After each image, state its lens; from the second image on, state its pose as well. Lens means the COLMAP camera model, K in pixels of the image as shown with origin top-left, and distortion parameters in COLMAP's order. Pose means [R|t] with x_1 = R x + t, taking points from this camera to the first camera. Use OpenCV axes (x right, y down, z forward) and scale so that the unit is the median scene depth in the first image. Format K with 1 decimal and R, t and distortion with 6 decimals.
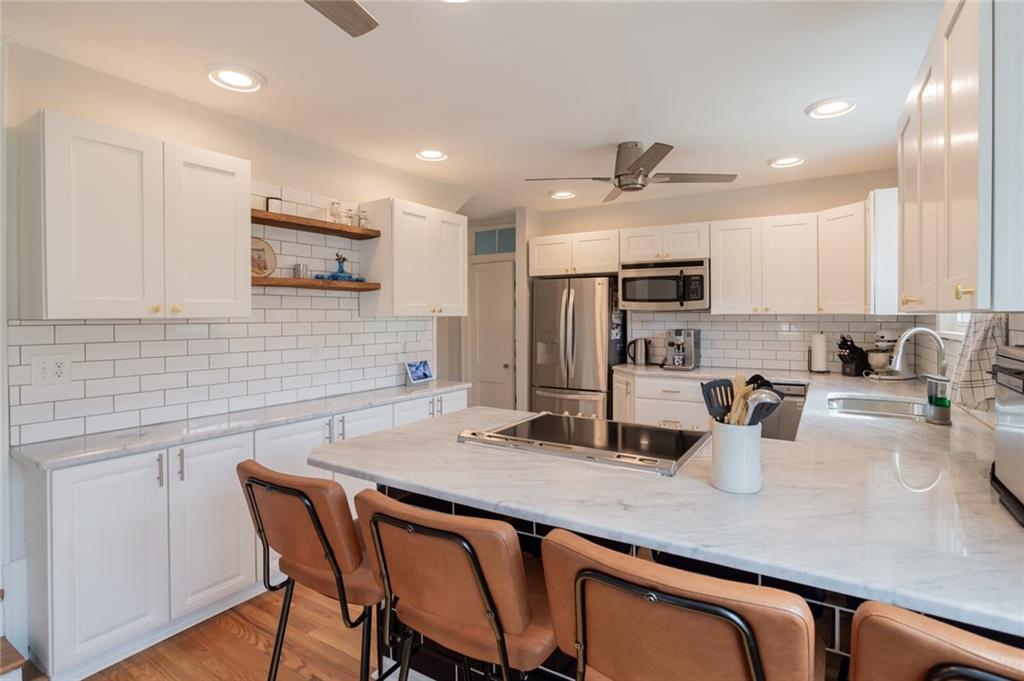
lens RADIAL K [[502.0, 0, 510.4], [0, 502.0, 333.2], [0, 0, 1]] dist [0.000369, 0.000450]
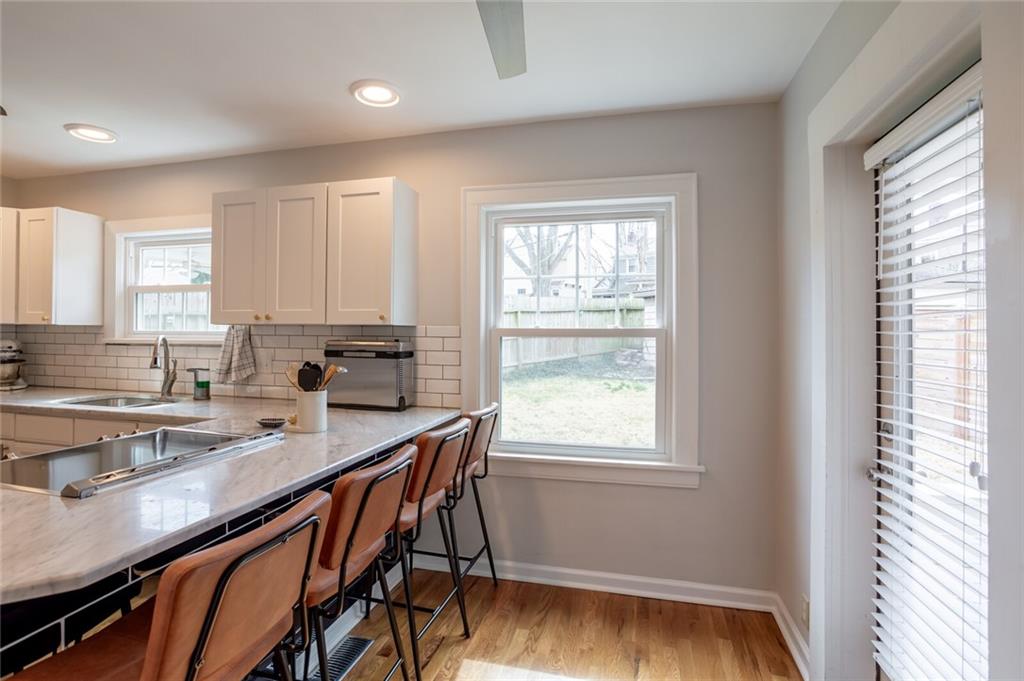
lens RADIAL K [[502.0, 0, 505.9], [0, 502.0, 335.8], [0, 0, 1]] dist [0.000369, 0.000450]
pose [[-0.308829, 0.006440, 0.951096, -0.851377], [0.020269, 0.999795, -0.000188, 0.009205], [-0.950902, 0.019220, -0.308896, 0.596828]]
